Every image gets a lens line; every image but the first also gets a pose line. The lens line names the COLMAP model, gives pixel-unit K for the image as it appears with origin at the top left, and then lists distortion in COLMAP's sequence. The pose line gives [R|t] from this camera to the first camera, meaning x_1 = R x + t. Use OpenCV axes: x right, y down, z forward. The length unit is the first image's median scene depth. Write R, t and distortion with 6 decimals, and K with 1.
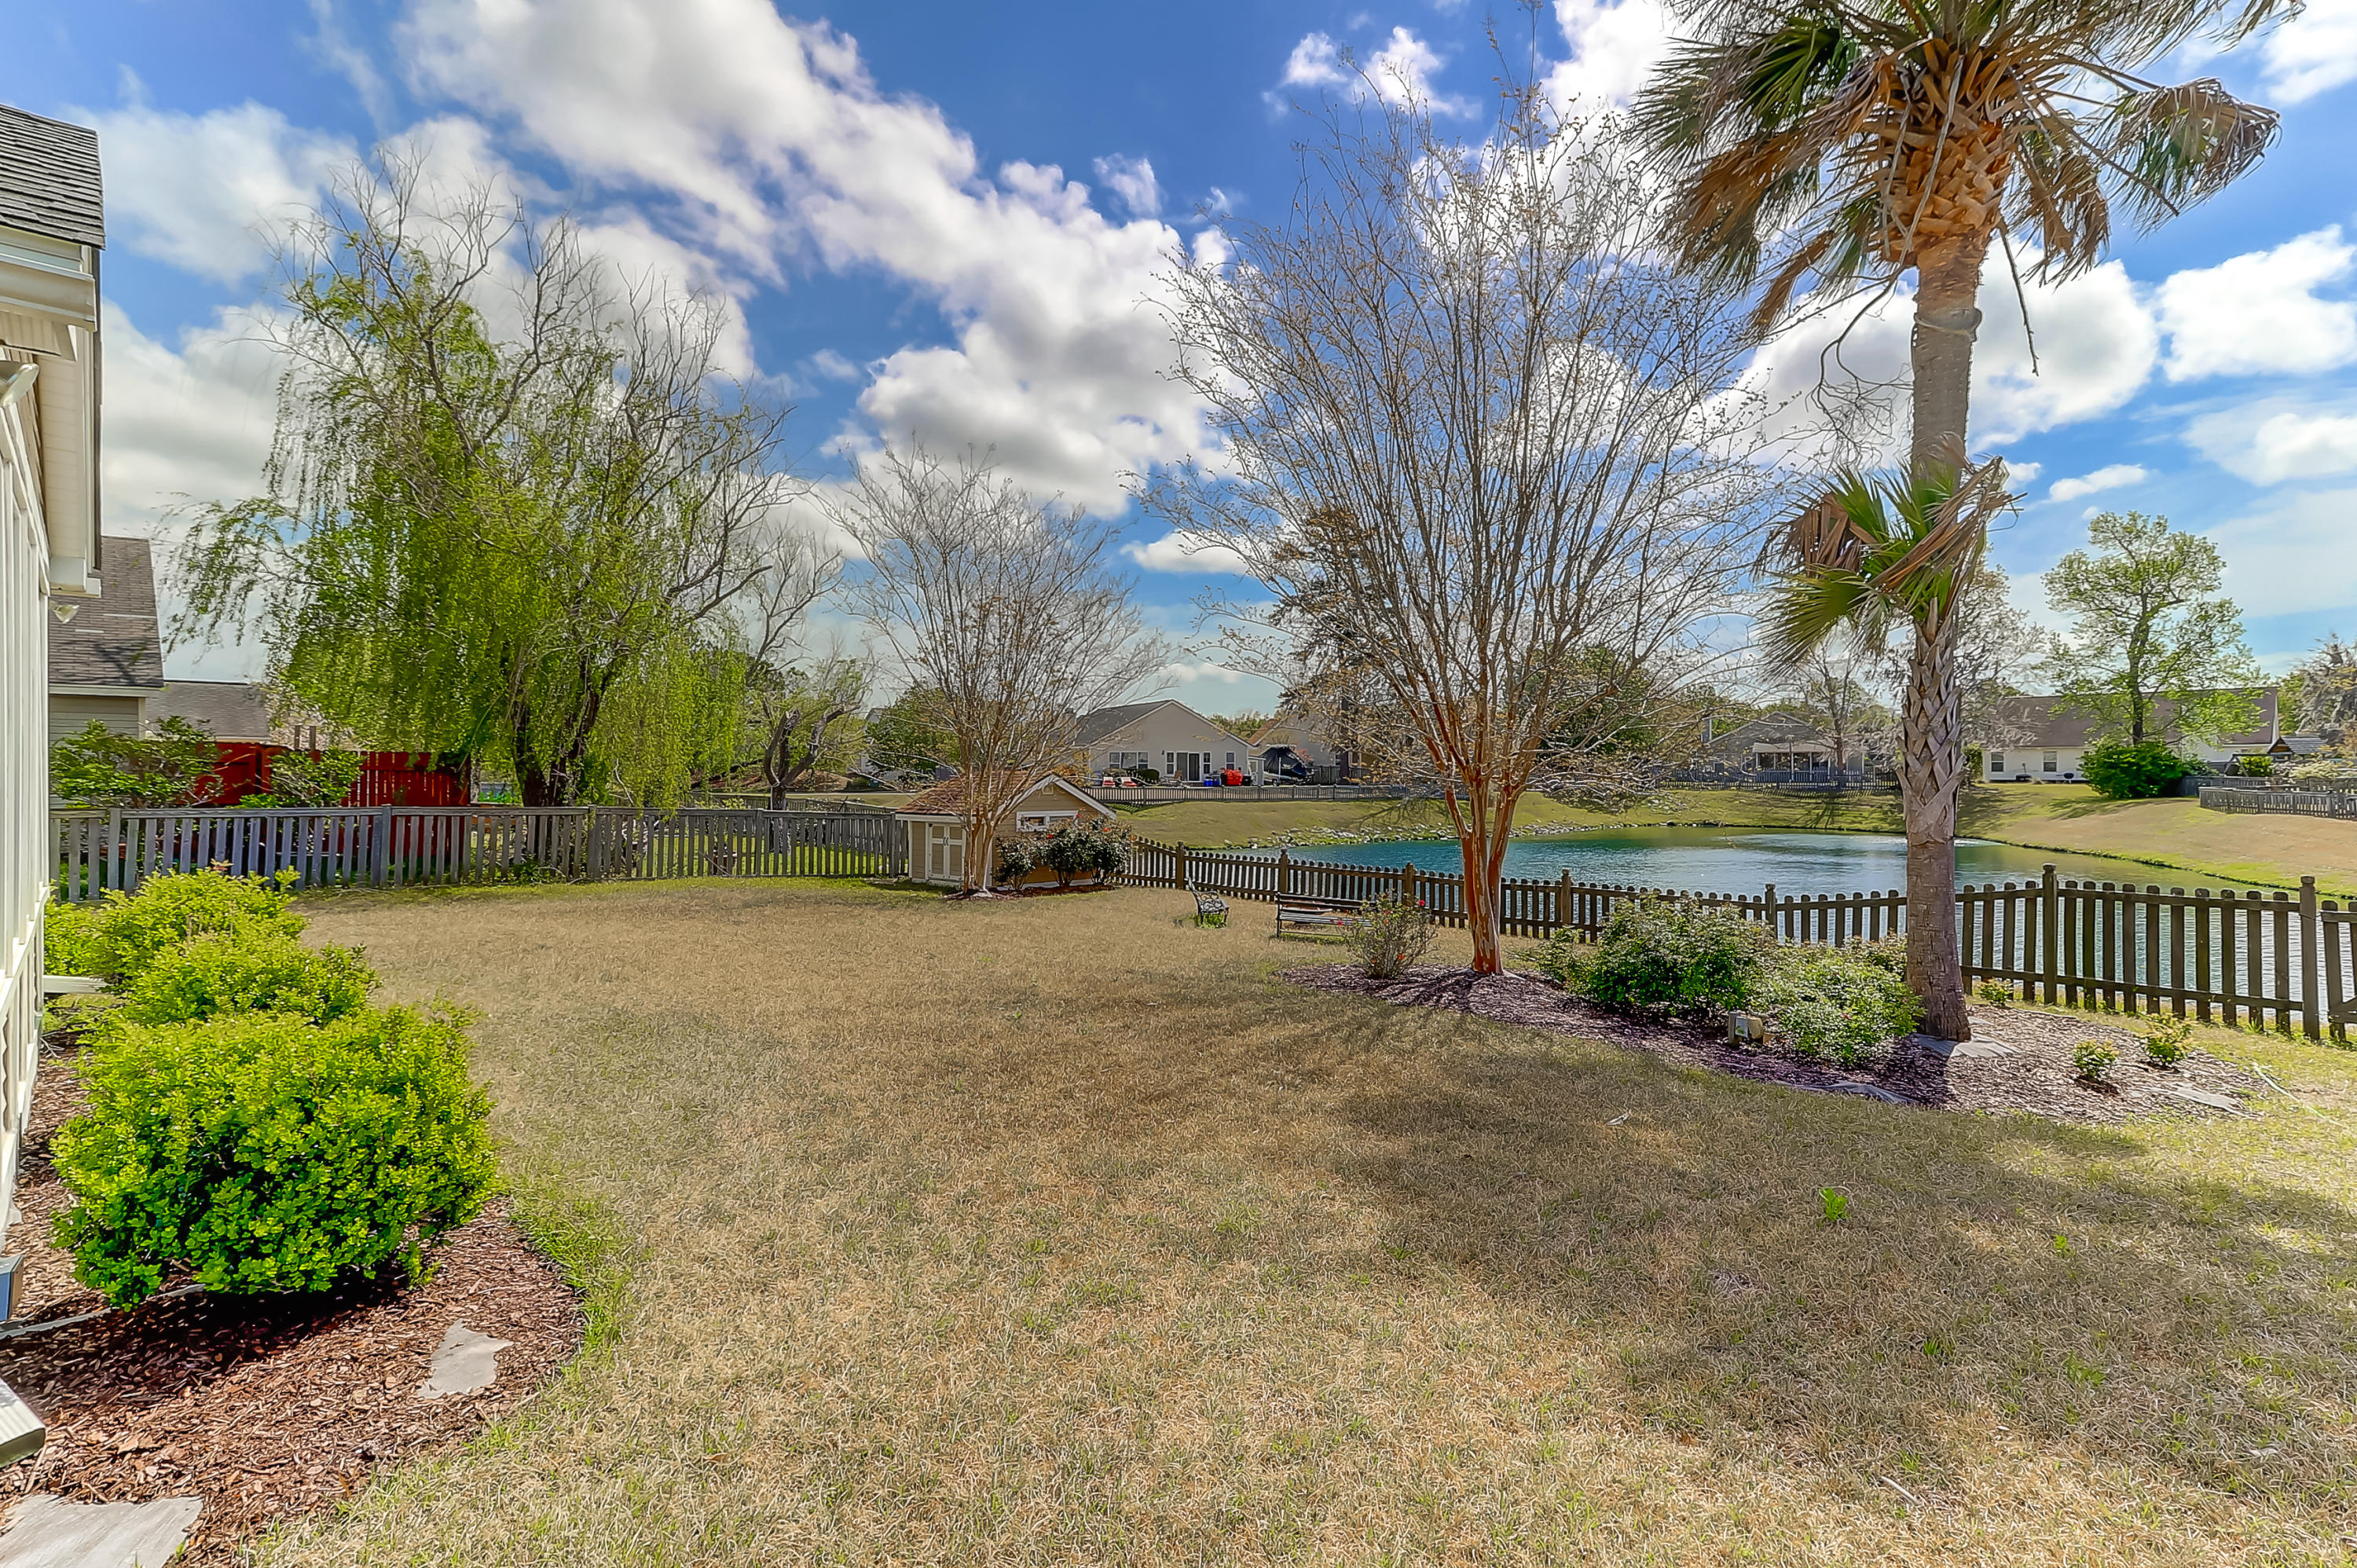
lens RADIAL K [[1083.2, 0, 1160.3], [0, 1083.2, 774.1], [0, 0, 1]] dist [0.025371, 0.000748]
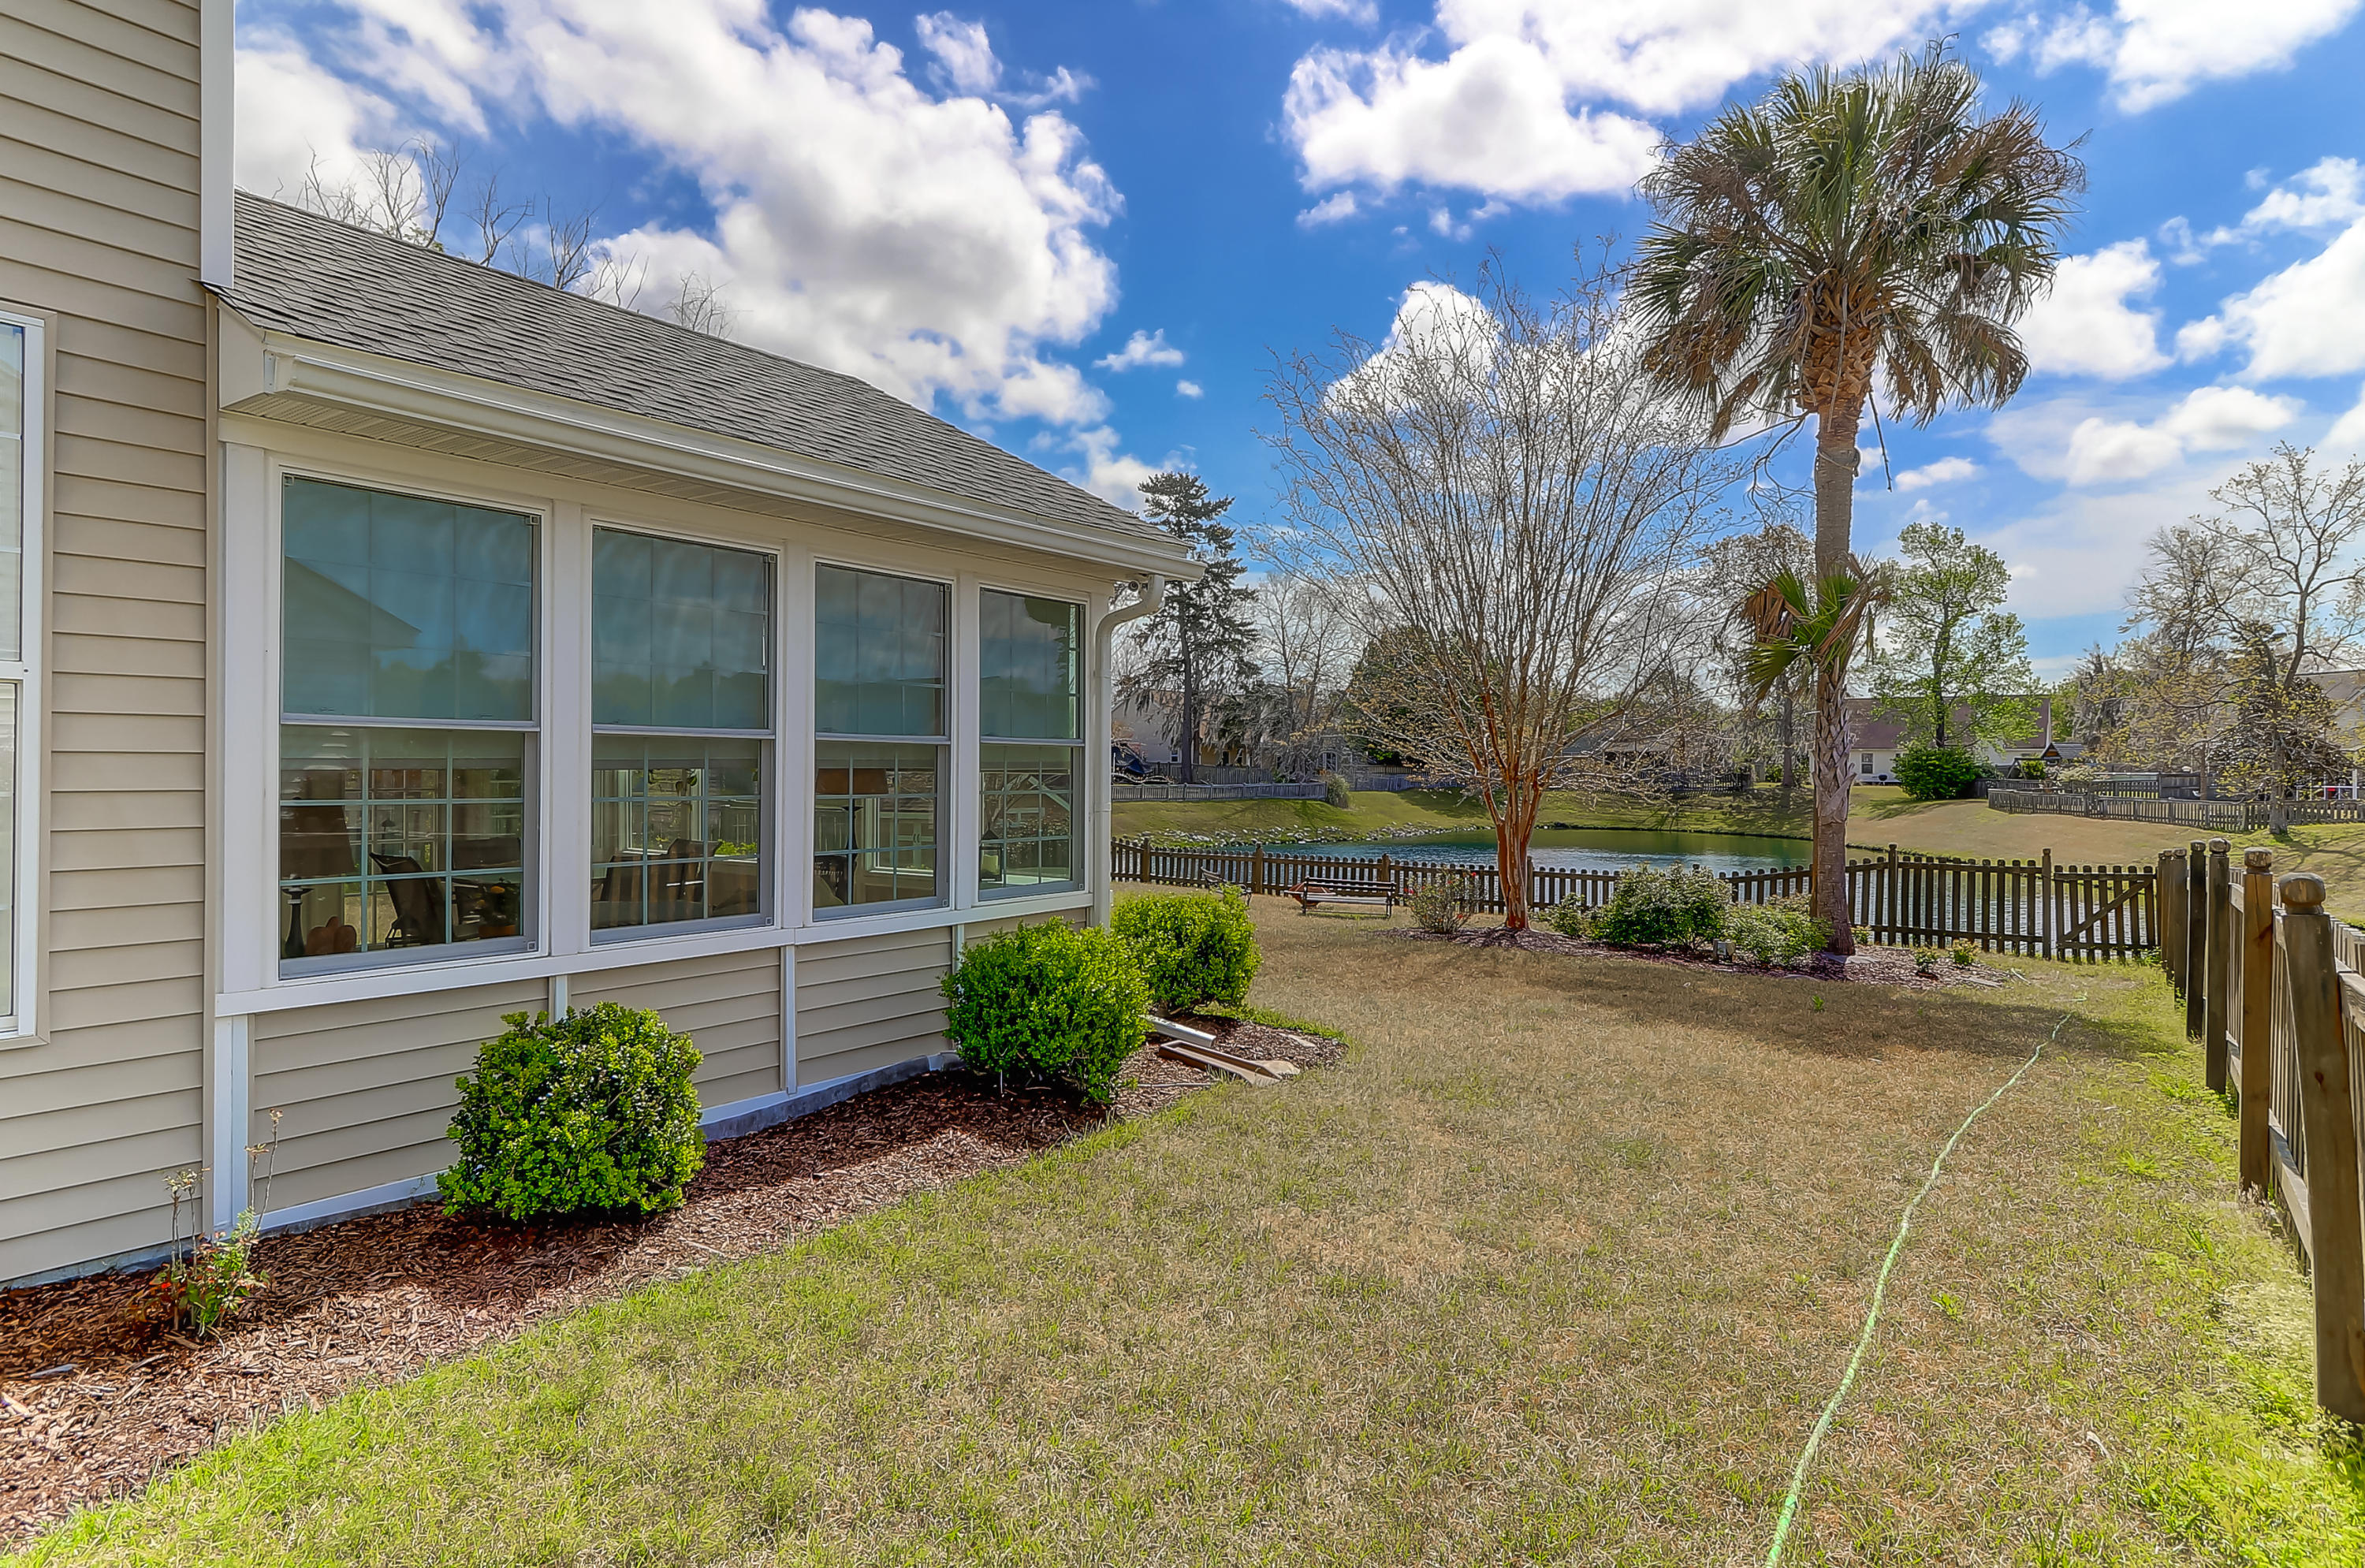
lens RADIAL K [[1334.9, 0, 1190.1], [0, 1334.9, 772.7], [0, 0, 1]] dist [0.022738, -0.002696]
pose [[0.976662, 0.006286, 0.214689, -0.089430], [-0.006640, 0.999978, 0.000928, -0.000048], [-0.214678, -0.002332, 0.976682, -0.097356]]
